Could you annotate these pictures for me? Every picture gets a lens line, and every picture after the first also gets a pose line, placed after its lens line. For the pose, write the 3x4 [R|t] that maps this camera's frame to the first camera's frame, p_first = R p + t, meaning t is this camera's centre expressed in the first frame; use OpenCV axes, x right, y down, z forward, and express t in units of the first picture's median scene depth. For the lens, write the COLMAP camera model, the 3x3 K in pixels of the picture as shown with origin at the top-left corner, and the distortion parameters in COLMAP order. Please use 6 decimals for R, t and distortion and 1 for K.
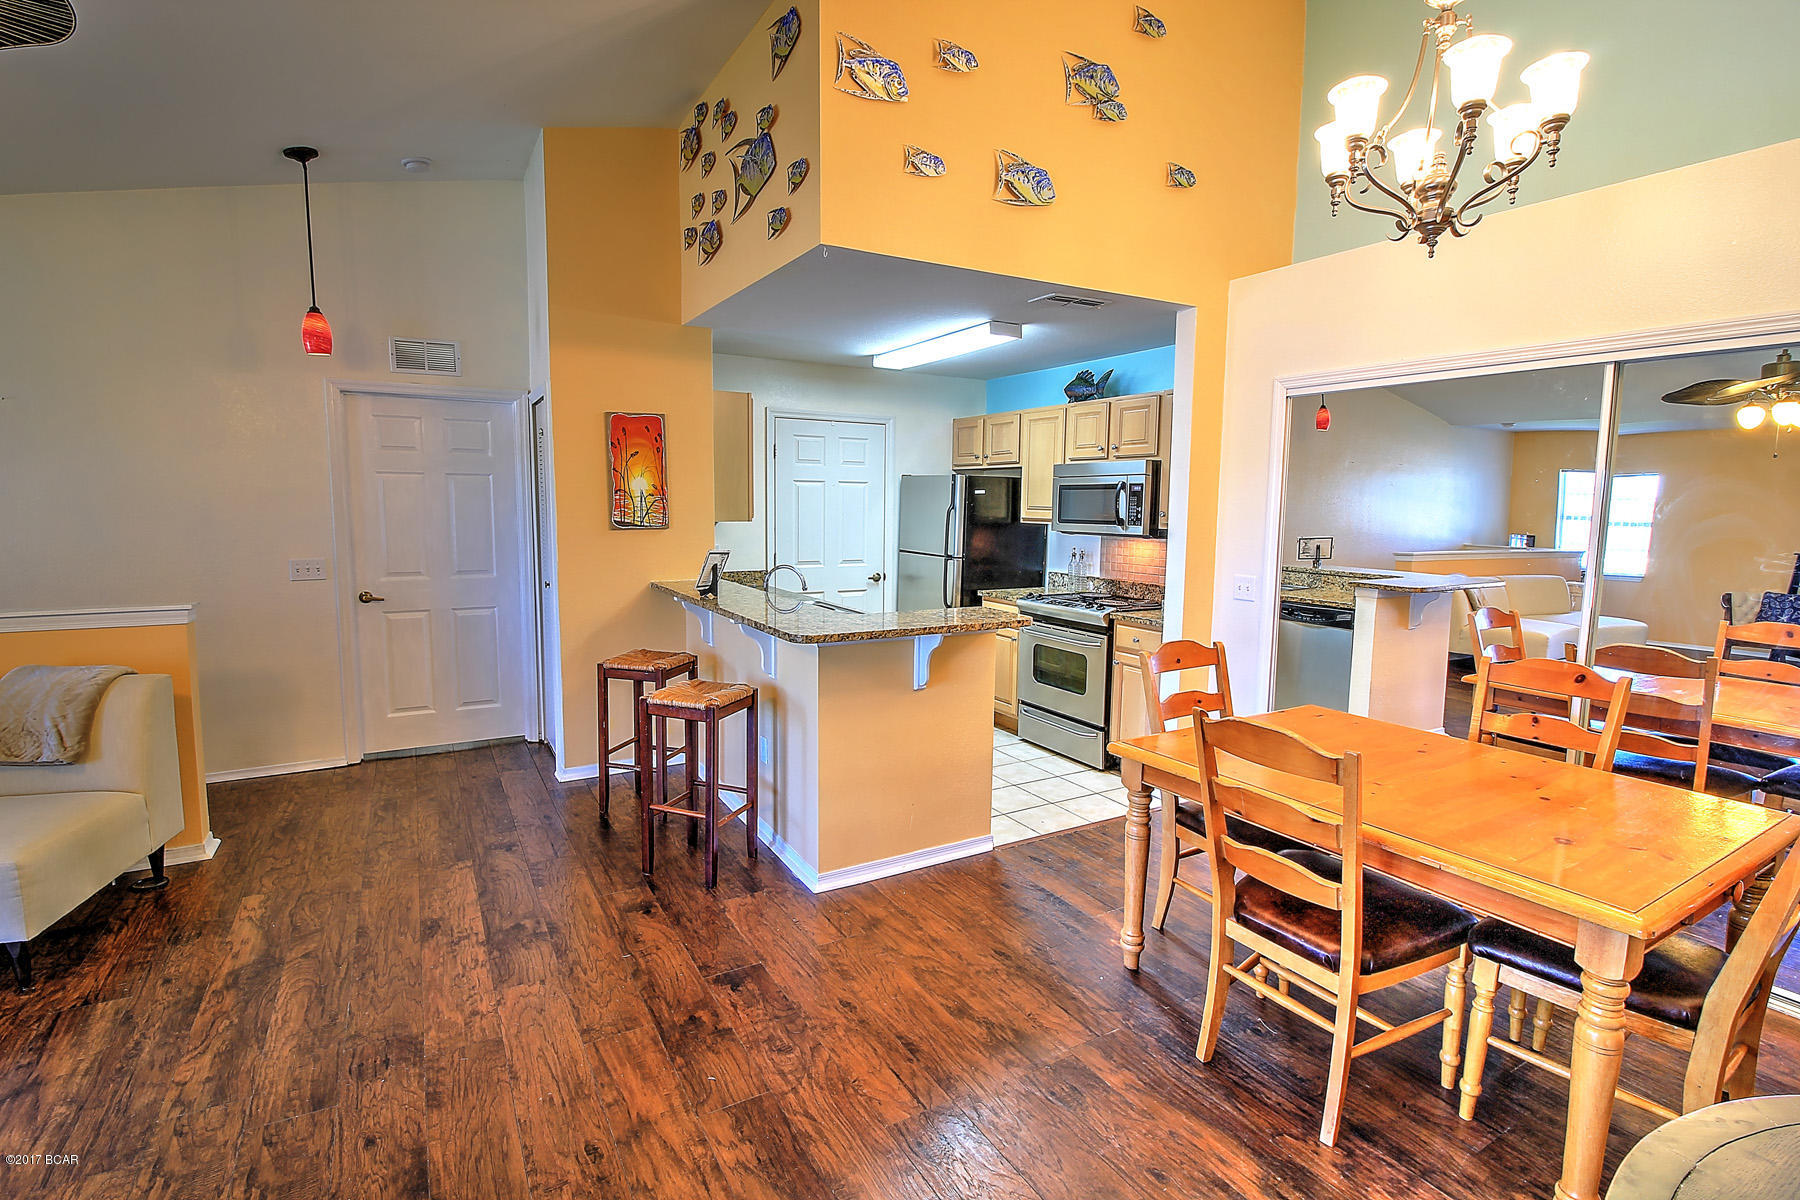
lens RADIAL K [[836.2, 0, 882.6], [0, 836.2, 593.1], [0, 0, 1]] dist [-0.012493, -0.005474]
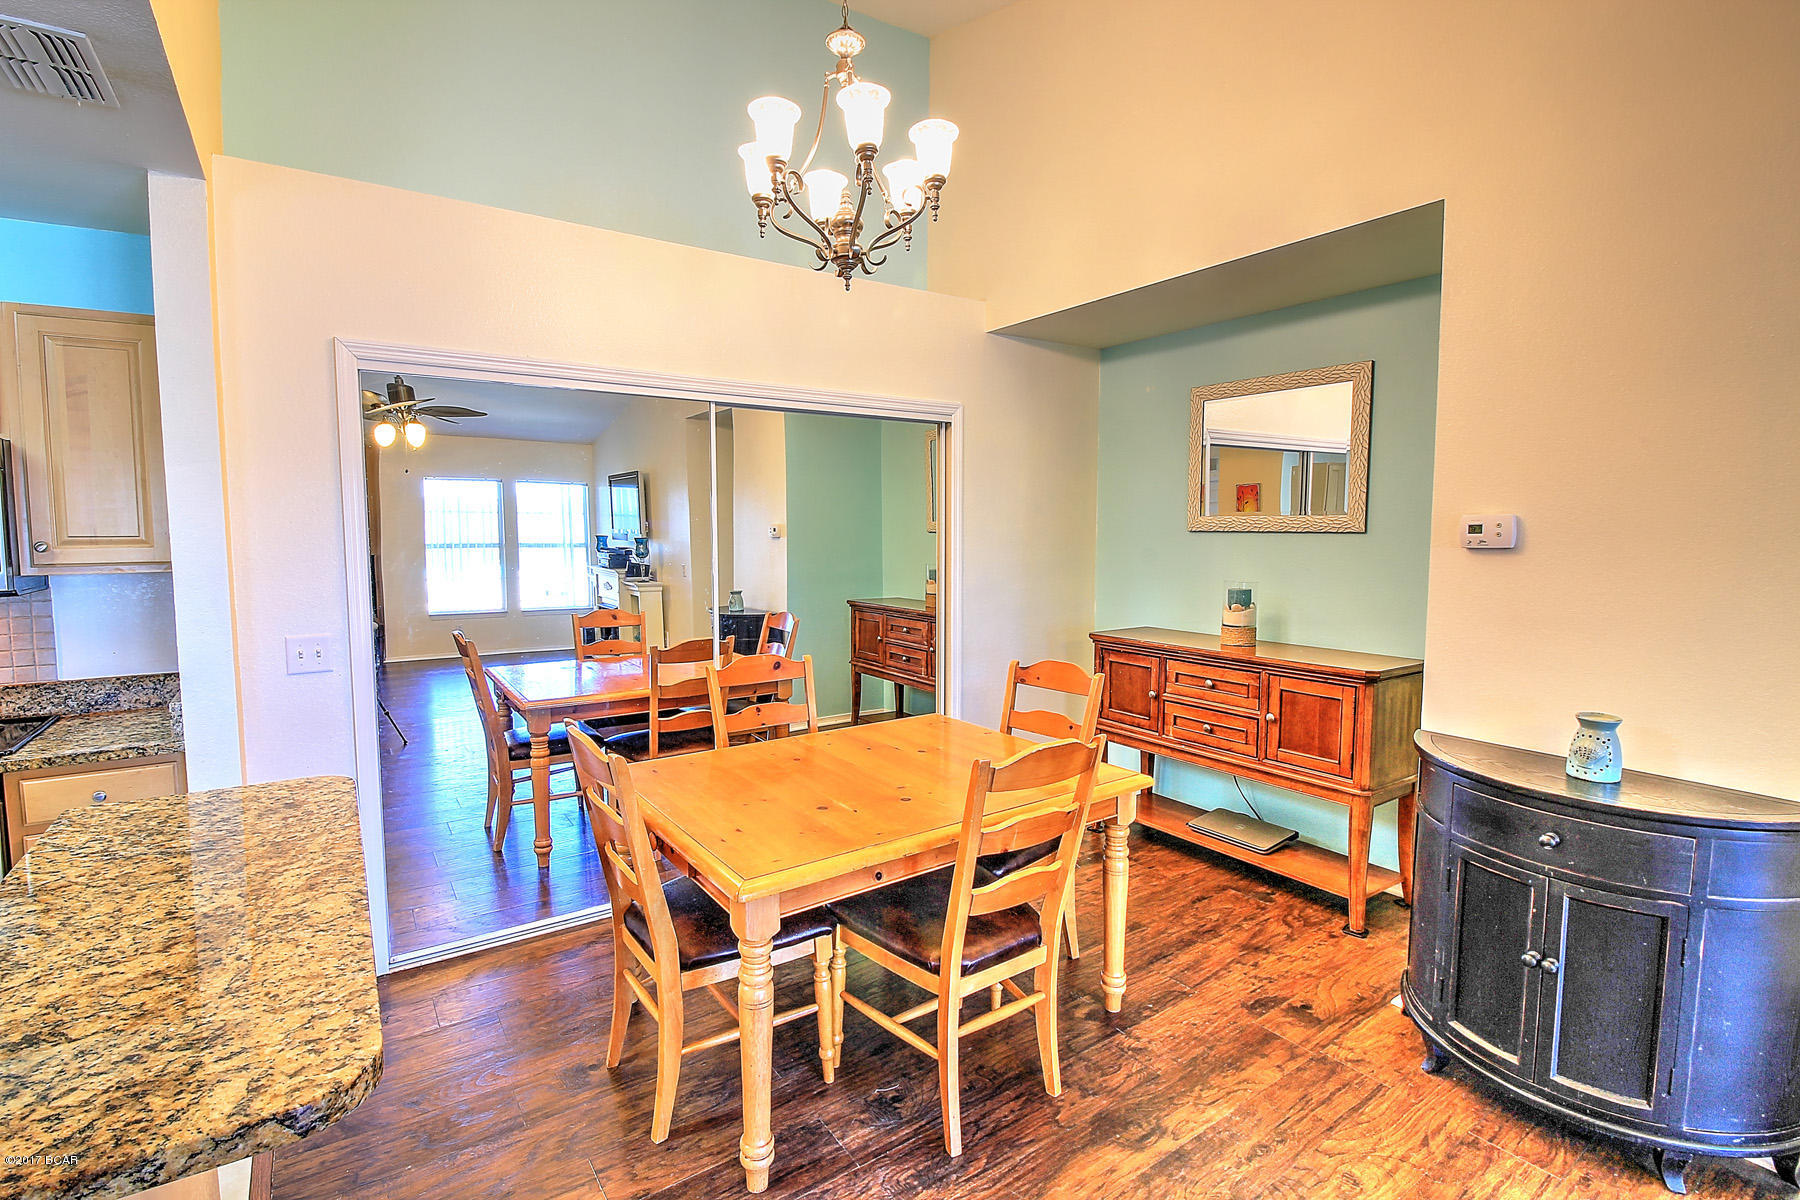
lens RADIAL K [[836.2, 0, 887.8], [0, 836.2, 593.4], [0, 0, 1]] dist [-0.012493, -0.005474]
pose [[-0.087291, -0.091242, 0.991996, -0.212506], [0.108996, 0.988943, 0.100552, -0.060432], [-0.990202, 0.116901, -0.076381, 0.528073]]
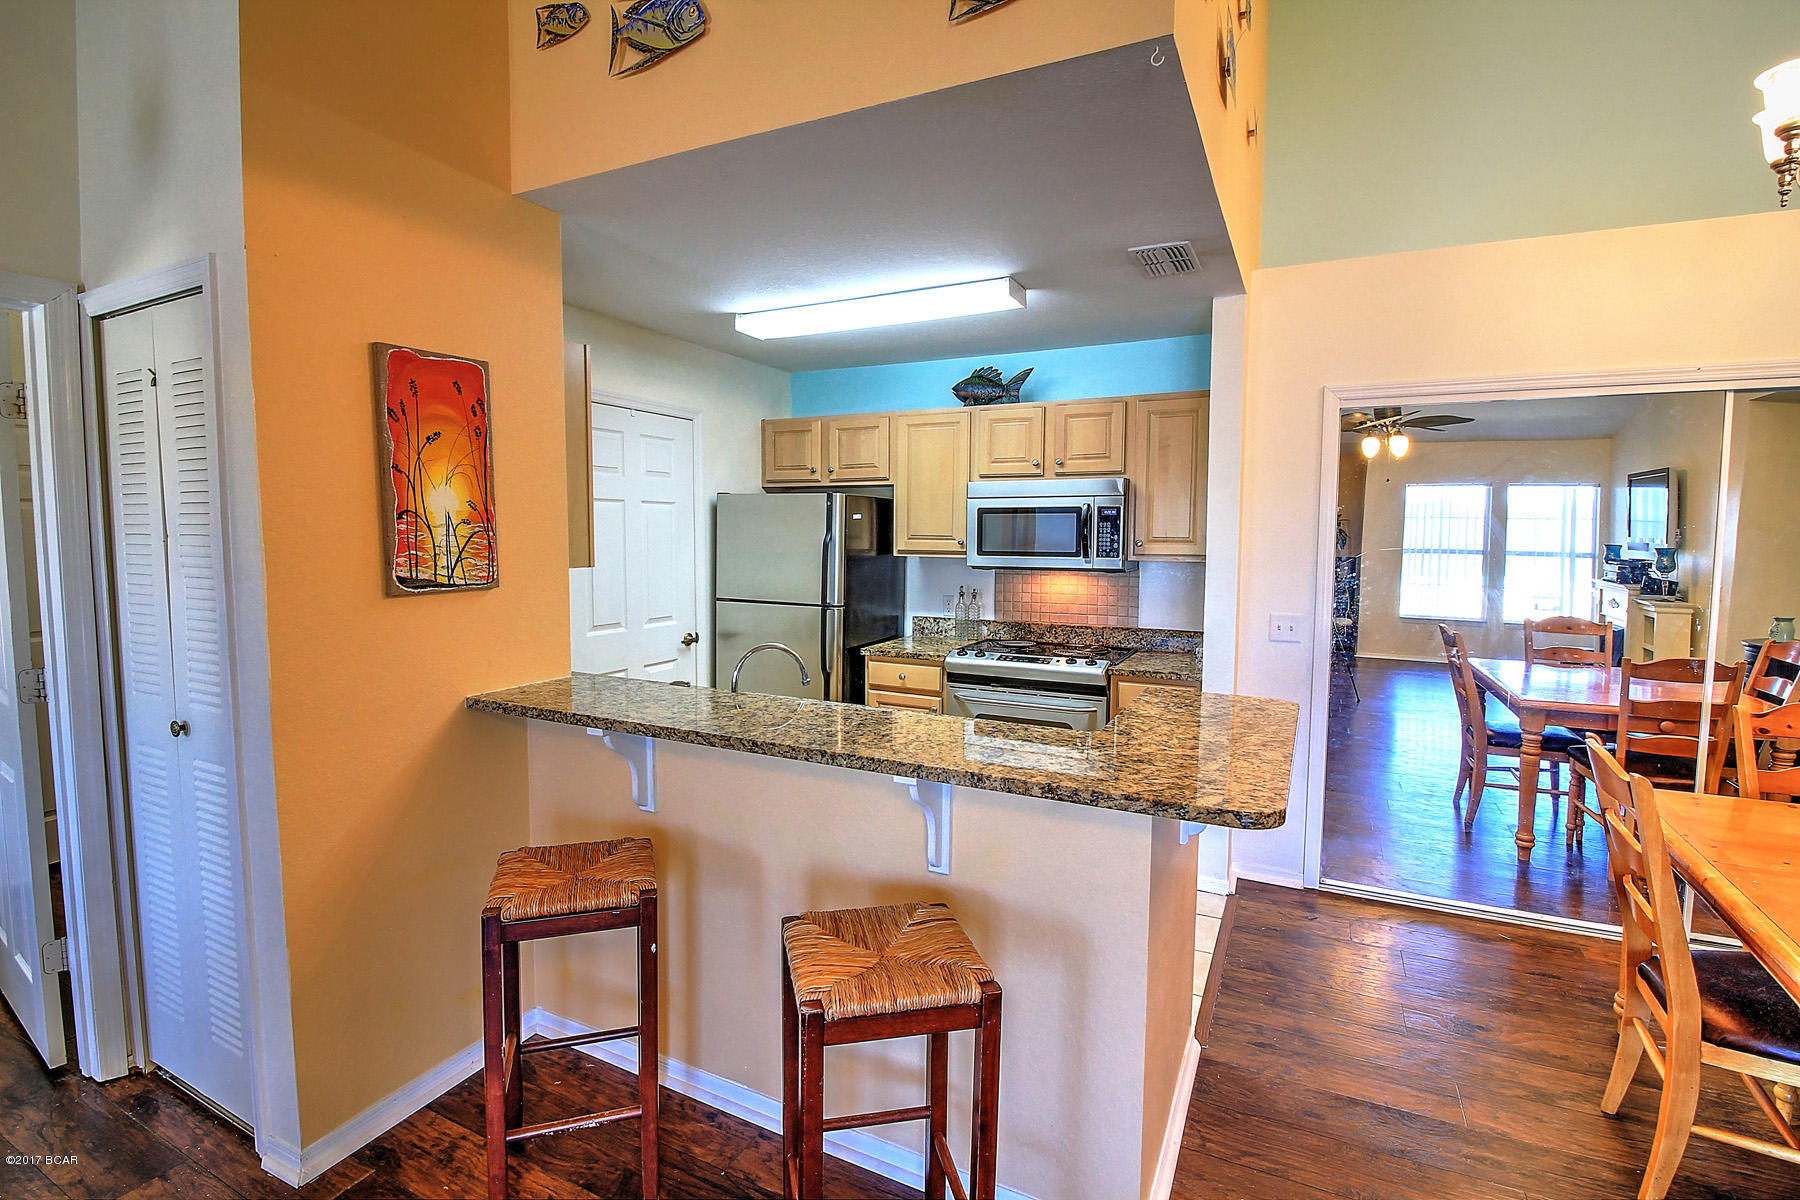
lens RADIAL K [[836.2, 0, 887.7], [0, 836.2, 590.7], [0, 0, 1]] dist [-0.012493, -0.005474]
pose [[0.832257, -0.048348, 0.552278, -0.338064], [0.066382, 0.997714, -0.012691, -0.053237], [-0.550402, 0.047224, 0.833563, 0.445663]]
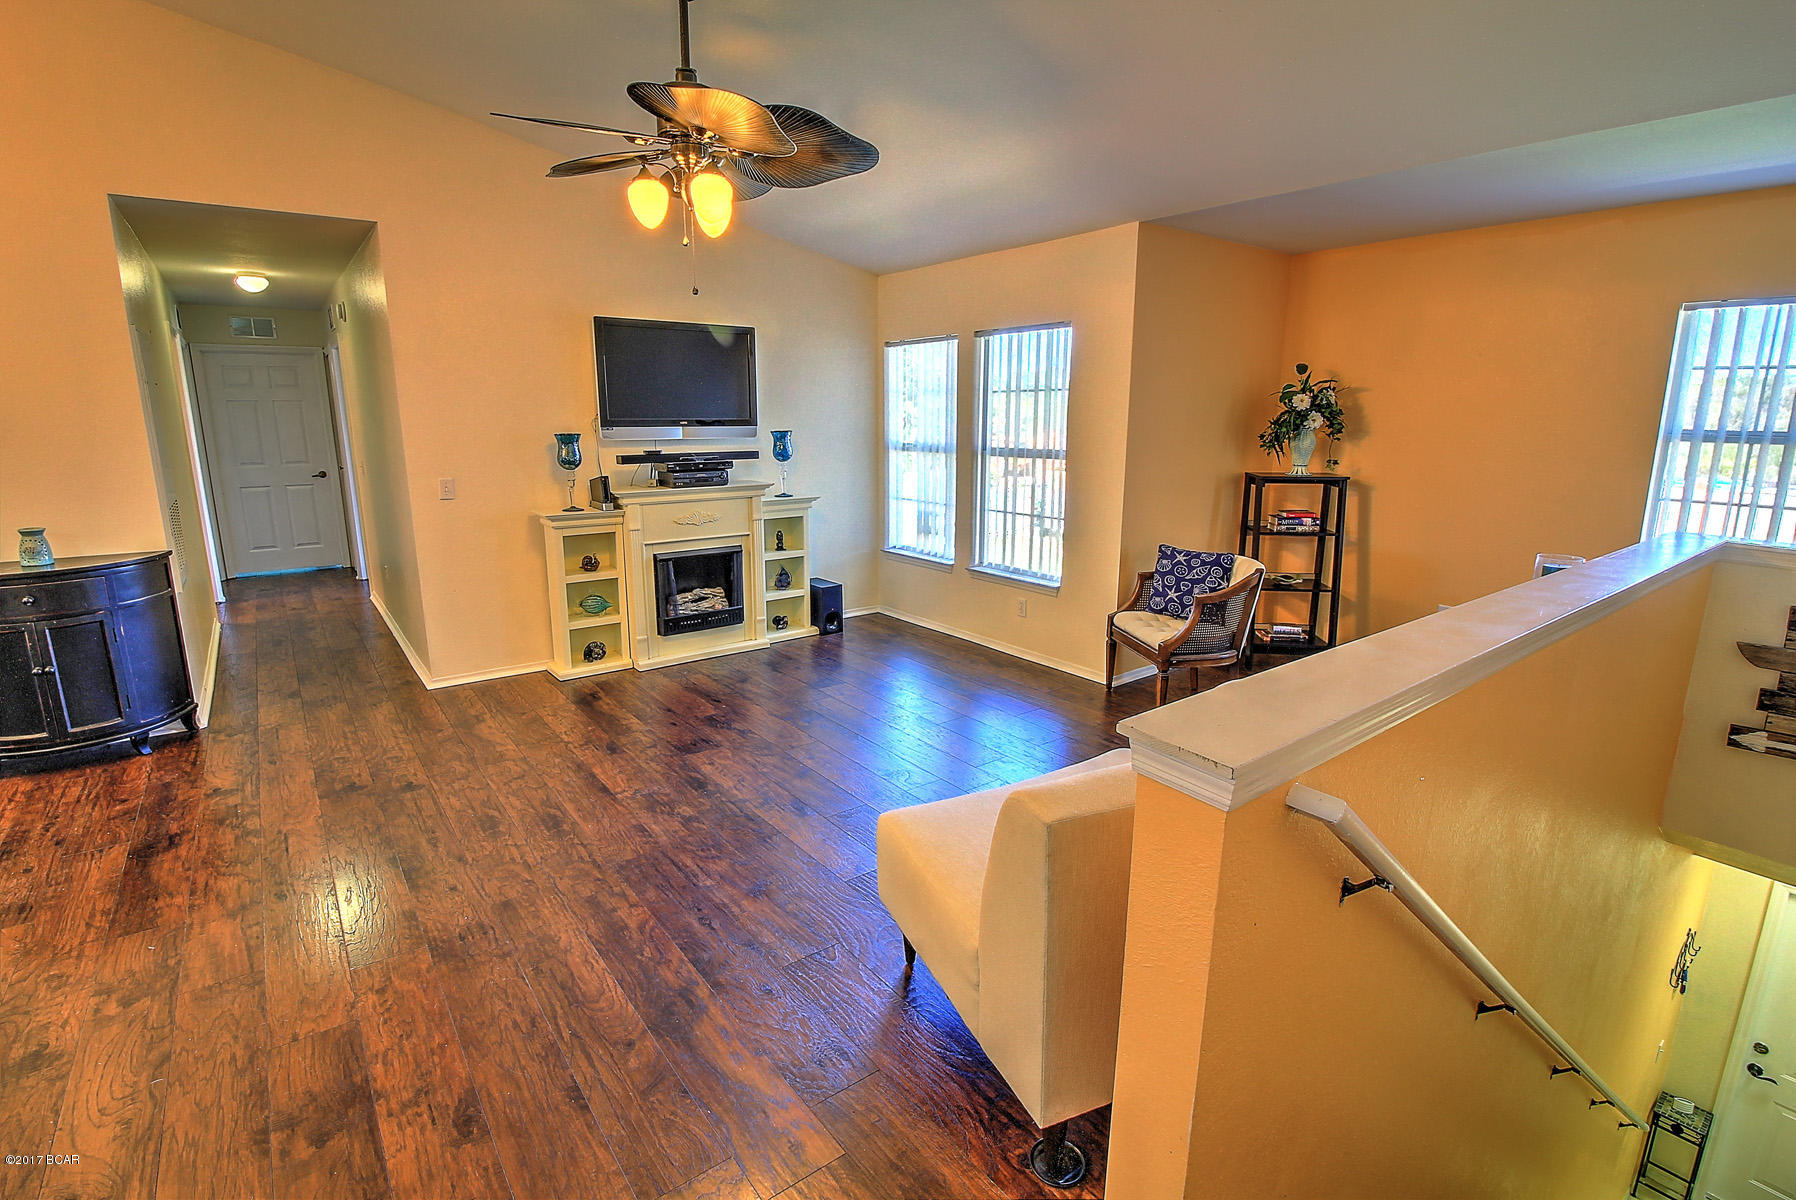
lens RADIAL K [[834.3, 0, 884.8], [0, 834.3, 598.9], [0, 0, 1]] dist [-0.012493, -0.005474]
pose [[-0.991686, 0.017291, -0.127517, -0.496605], [-0.024760, 0.946778, 0.320935, -0.110613], [0.126279, 0.321424, -0.938478, 0.950344]]
